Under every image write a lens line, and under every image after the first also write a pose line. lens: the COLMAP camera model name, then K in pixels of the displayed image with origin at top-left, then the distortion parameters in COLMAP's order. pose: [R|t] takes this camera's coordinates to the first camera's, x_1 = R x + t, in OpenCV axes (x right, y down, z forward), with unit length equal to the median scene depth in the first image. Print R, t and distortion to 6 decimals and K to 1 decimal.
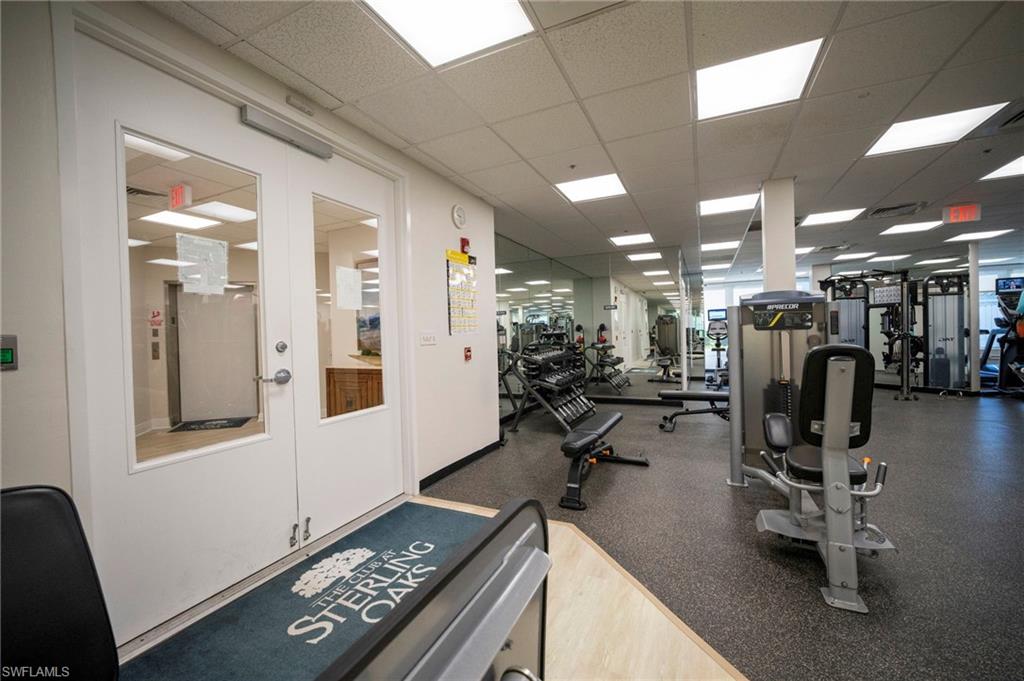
lens RADIAL K [[410.9, 0, 510.0], [0, 410.9, 341.6], [0, 0, 1]] dist [-0.003941, -0.000097]
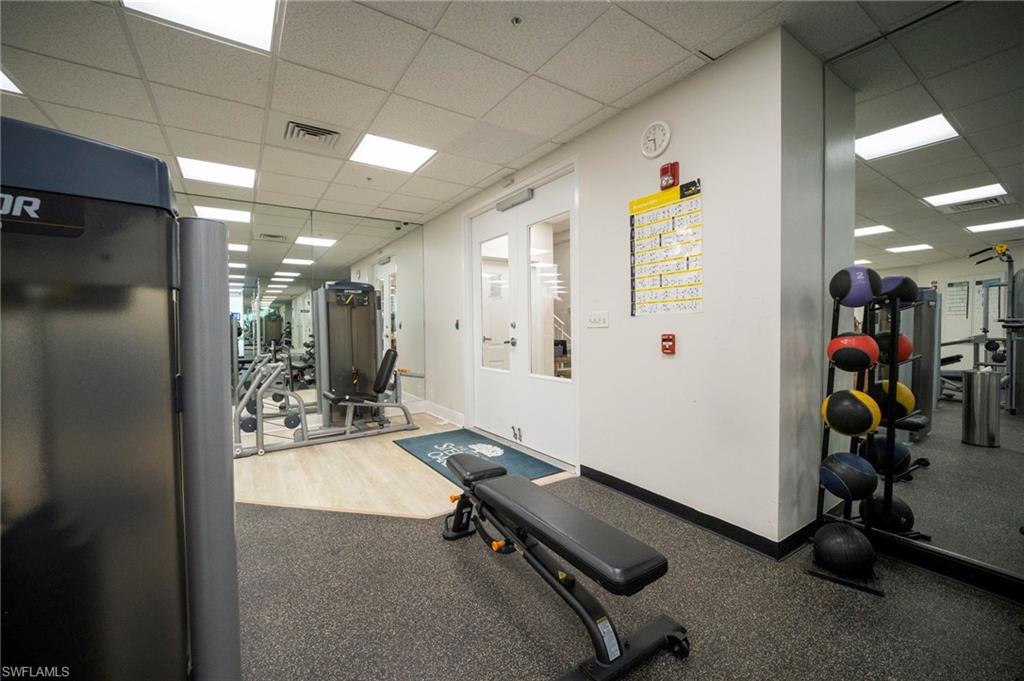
lens RADIAL K [[410.9, 0, 509.9], [0, 410.9, 337.3], [0, 0, 1]] dist [-0.003941, -0.000097]
pose [[-0.508310, 0.054994, -0.859416, 0.665313], [0.011723, 0.998308, 0.056948, -0.024131], [0.861094, 0.018872, -0.508095, 1.277815]]
